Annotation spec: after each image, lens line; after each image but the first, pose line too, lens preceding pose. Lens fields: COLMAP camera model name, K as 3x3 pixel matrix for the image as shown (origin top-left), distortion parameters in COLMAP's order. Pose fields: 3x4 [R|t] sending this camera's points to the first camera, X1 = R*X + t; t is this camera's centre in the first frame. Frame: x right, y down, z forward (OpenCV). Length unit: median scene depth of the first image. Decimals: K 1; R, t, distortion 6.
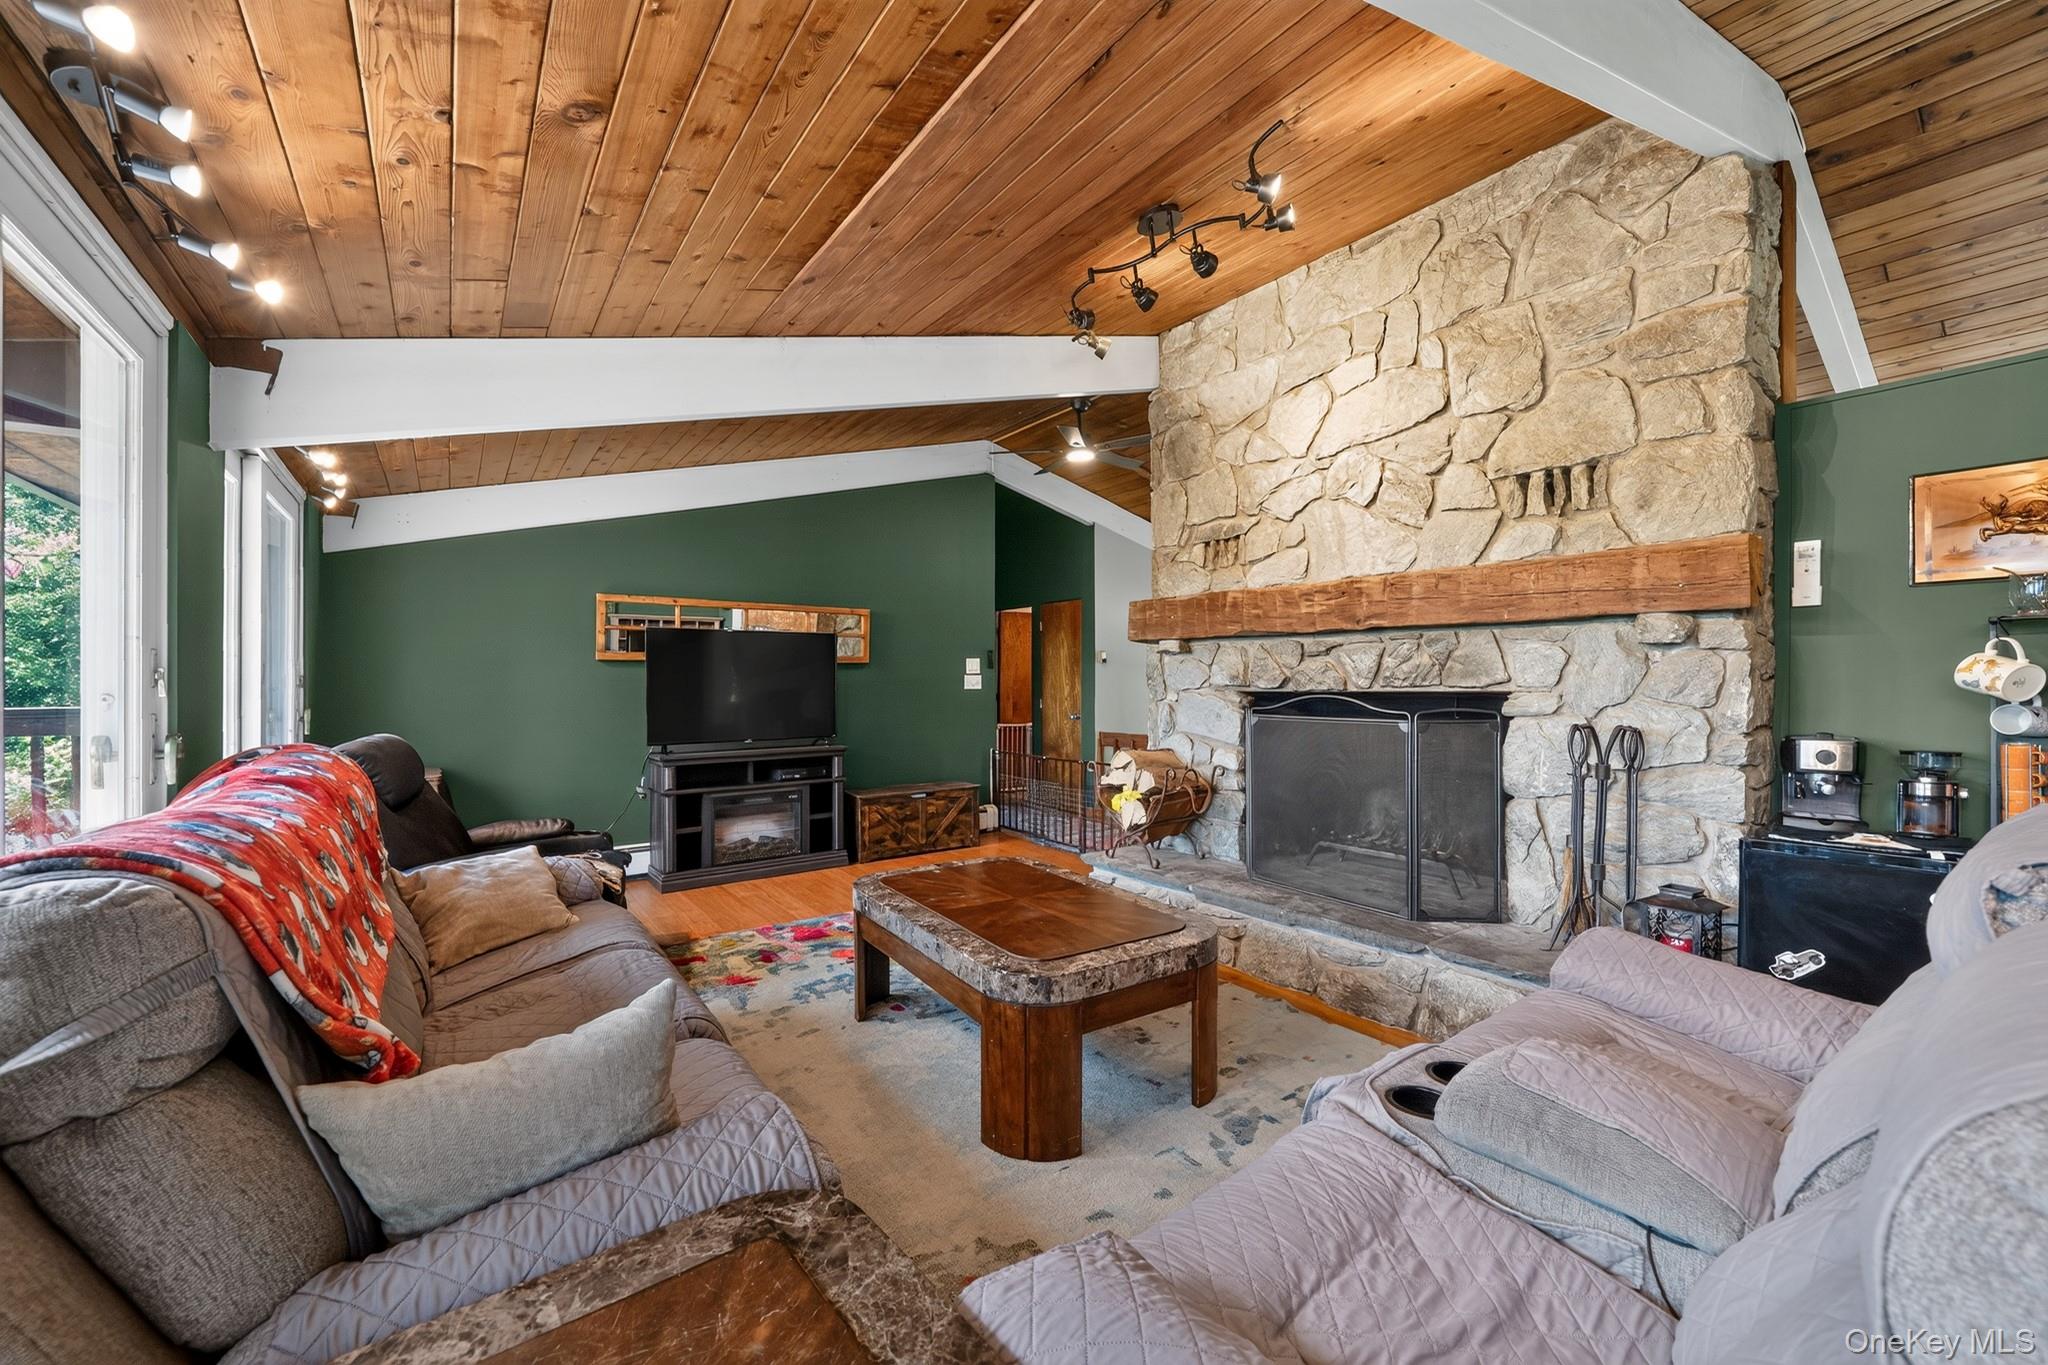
lens RADIAL K [[811.3, 0, 1018.5], [0, 811.3, 685.1], [0, 0, 1]] dist [-0.003814, 0.001662]
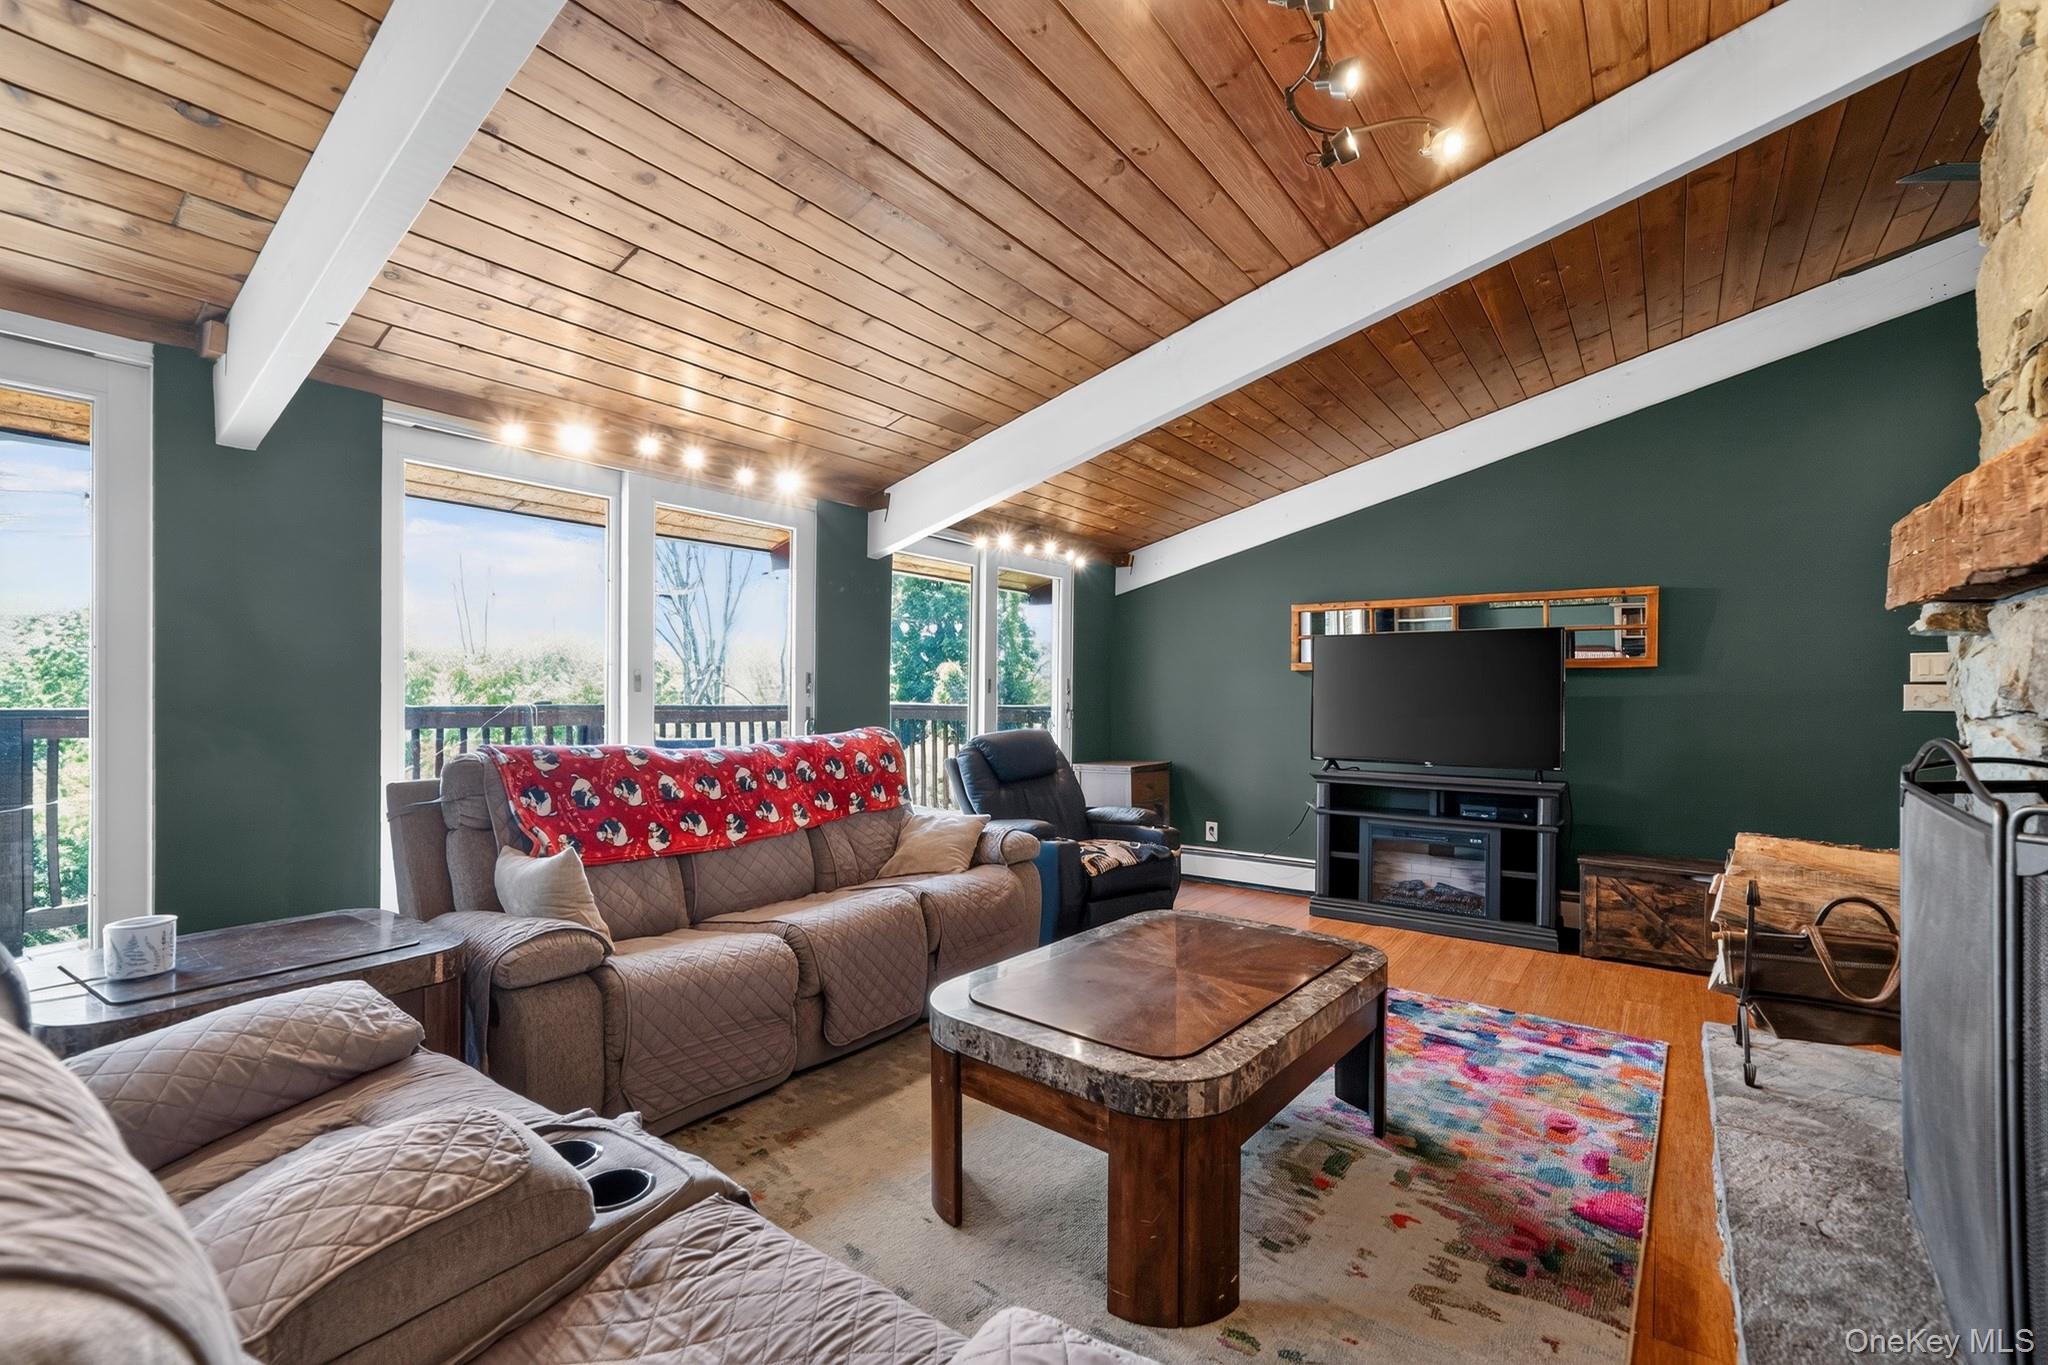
lens RADIAL K [[898.0, 0, 1005.6], [0, 898.0, 692.2], [0, 0, 1]] dist [0.001464, 0.001060]
pose [[0.271259, 0.001922, -0.962505, 0.565139], [-0.010297, 0.999947, -0.000906, -0.000197], [0.962451, 0.010156, 0.271264, 0.432504]]
